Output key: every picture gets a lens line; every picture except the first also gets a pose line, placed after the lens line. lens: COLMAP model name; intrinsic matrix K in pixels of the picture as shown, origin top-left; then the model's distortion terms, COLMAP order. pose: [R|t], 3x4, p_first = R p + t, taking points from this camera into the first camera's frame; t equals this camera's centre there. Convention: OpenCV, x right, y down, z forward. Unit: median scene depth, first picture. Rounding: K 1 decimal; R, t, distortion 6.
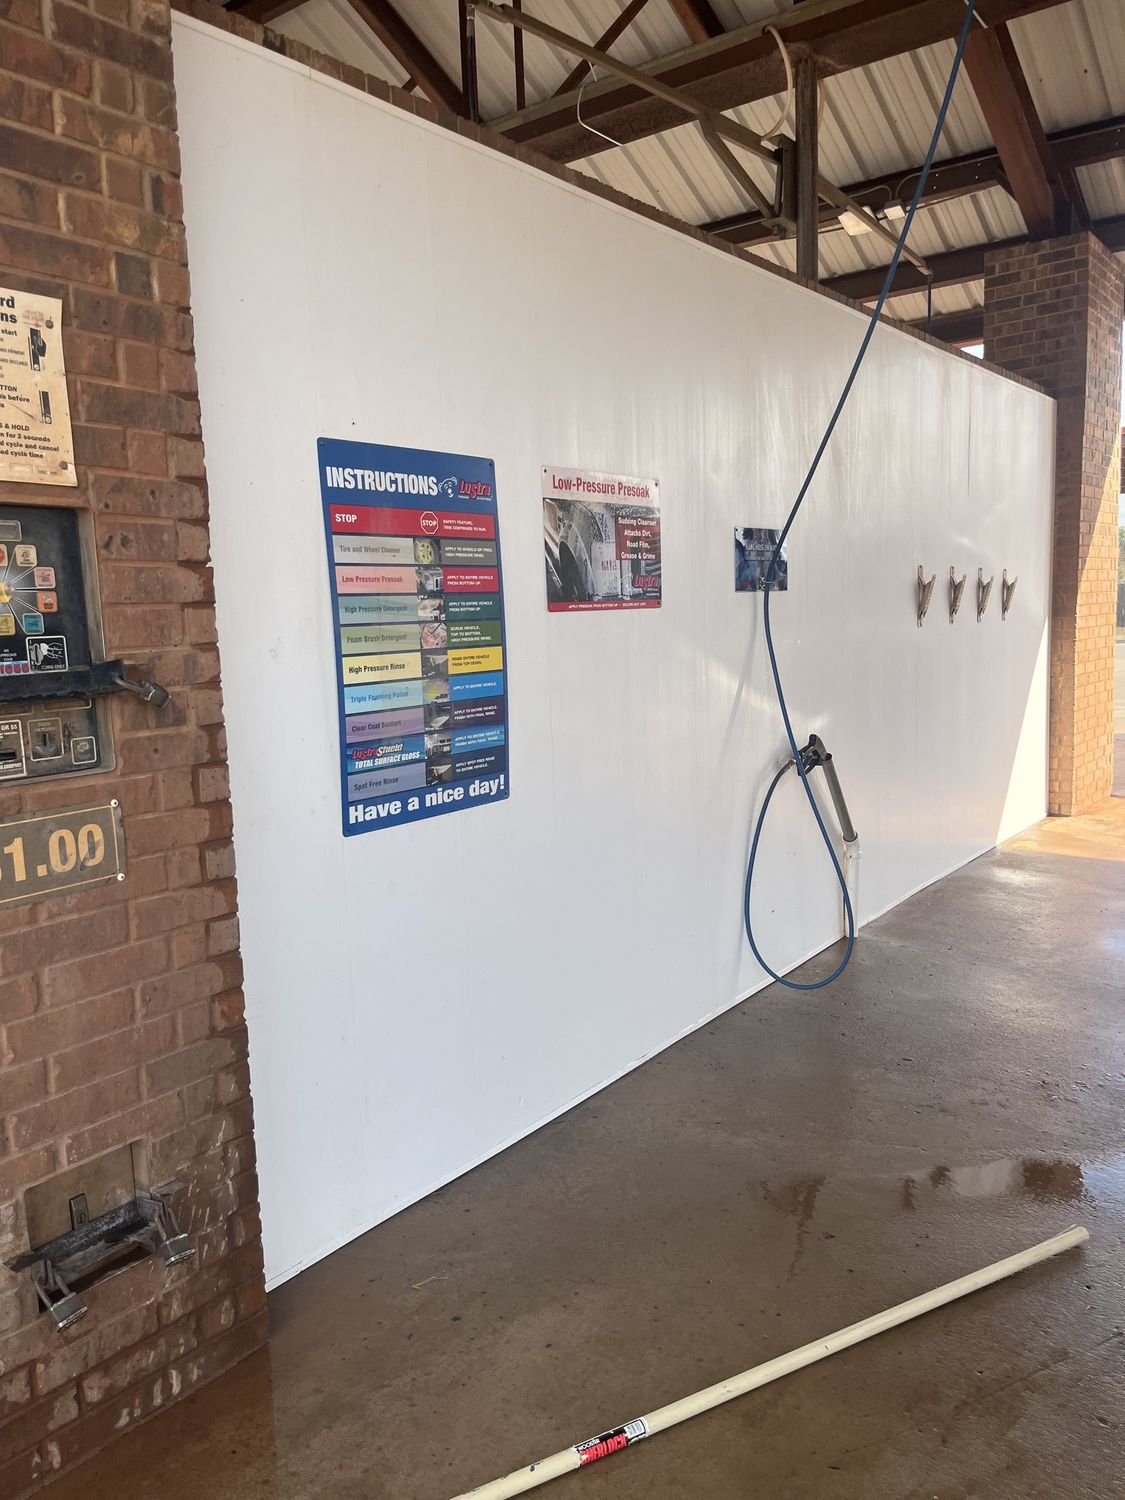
lens RADIAL K [[1139.0, 0, 564.7], [0, 1139.0, 748.6], [0, 0, 1]] dist [0.028456, -0.014610]
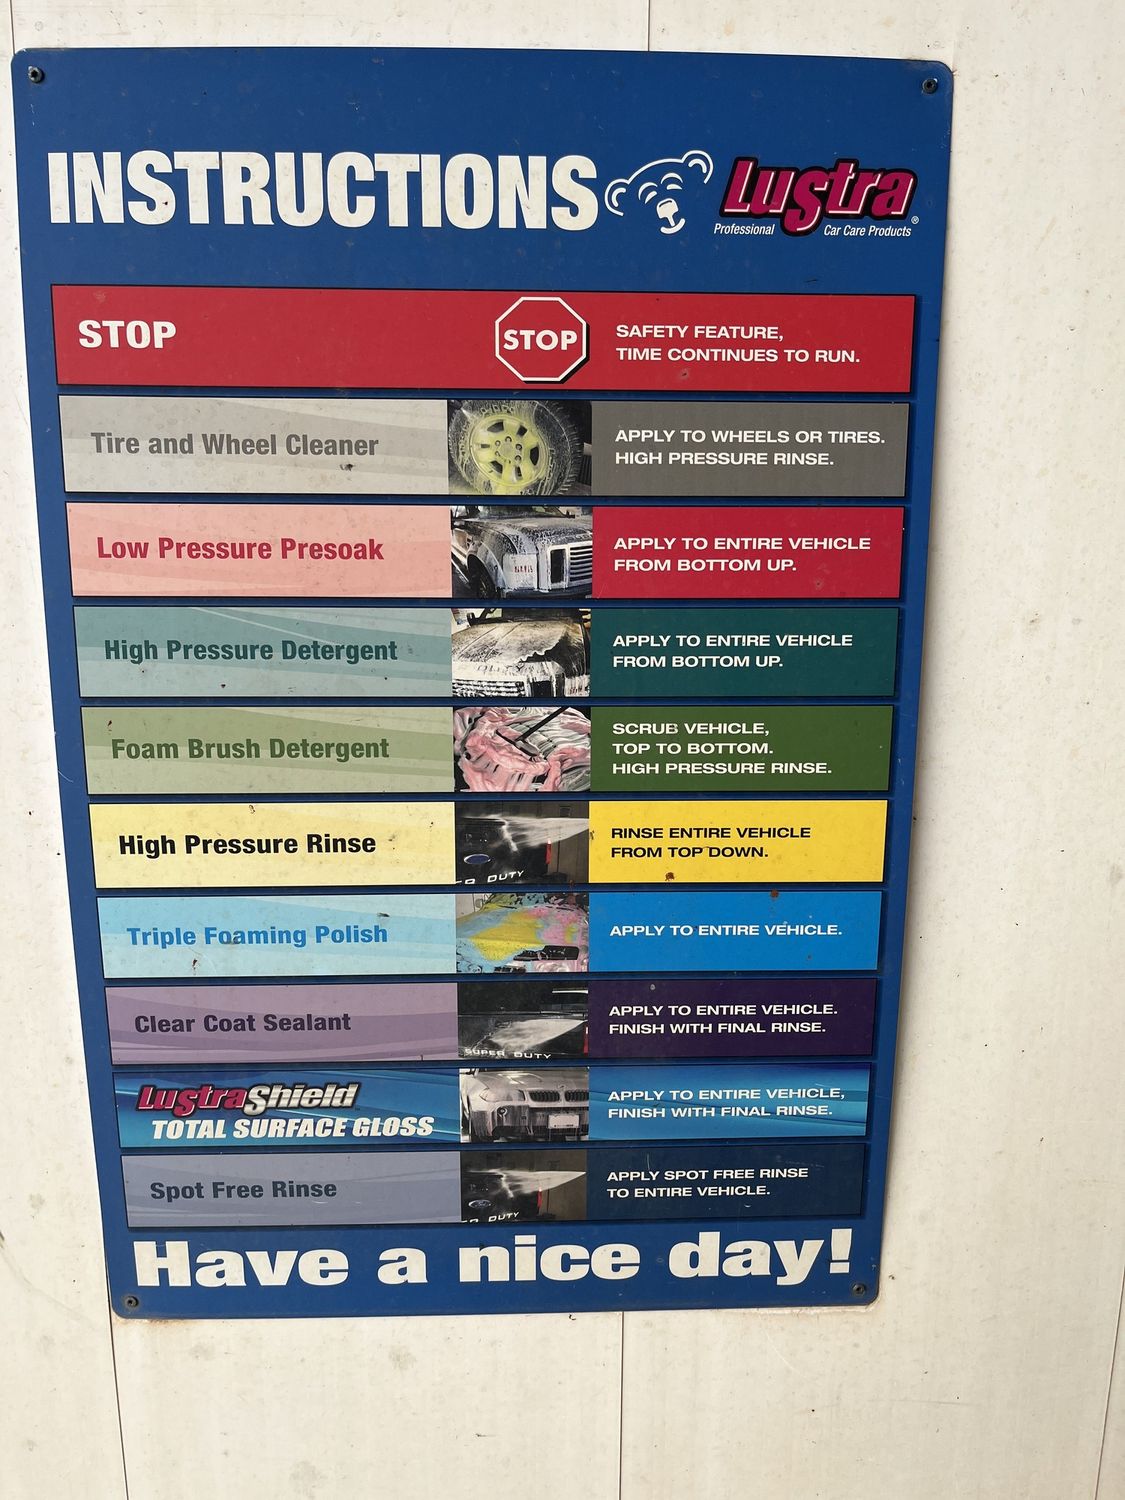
lens RADIAL K [[1139.0, 0, 561.2], [0, 1139.0, 758.9], [0, 0, 1]] dist [0.028456, -0.014610]
pose [[0.627051, 0.185767, -0.756503, 0.107705], [-0.119792, 0.982593, 0.141992, -0.139368], [0.769712, 0.001587, 0.638389, 0.831973]]
